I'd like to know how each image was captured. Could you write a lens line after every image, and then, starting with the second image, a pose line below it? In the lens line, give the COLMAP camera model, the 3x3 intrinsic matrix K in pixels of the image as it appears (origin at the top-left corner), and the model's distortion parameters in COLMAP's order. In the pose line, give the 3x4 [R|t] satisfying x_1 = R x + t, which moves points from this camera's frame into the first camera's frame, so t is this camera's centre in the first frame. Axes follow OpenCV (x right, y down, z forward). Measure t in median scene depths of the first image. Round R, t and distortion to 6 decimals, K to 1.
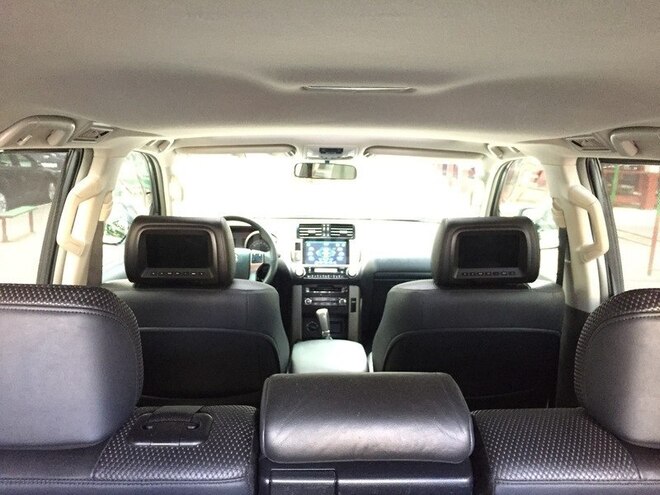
lens RADIAL K [[568.6, 0, 329.6], [0, 568.6, 248.9], [0, 0, 1]] dist [0.081359, -0.000220]
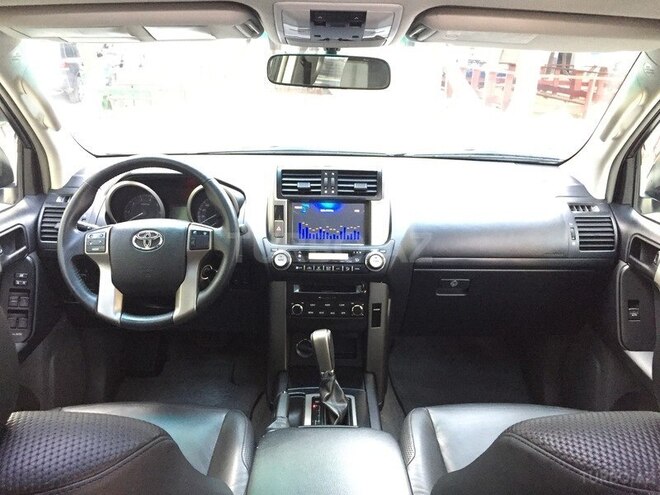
lens RADIAL K [[568.6, 0, 330.0], [0, 568.6, 244.4], [0, 0, 1]] dist [0.081359, -0.000220]
pose [[0.999825, 0.007441, -0.017172, 0.004324], [-0.004926, 0.989844, 0.142070, -0.053122], [0.018055, -0.141961, 0.989708, 0.442626]]
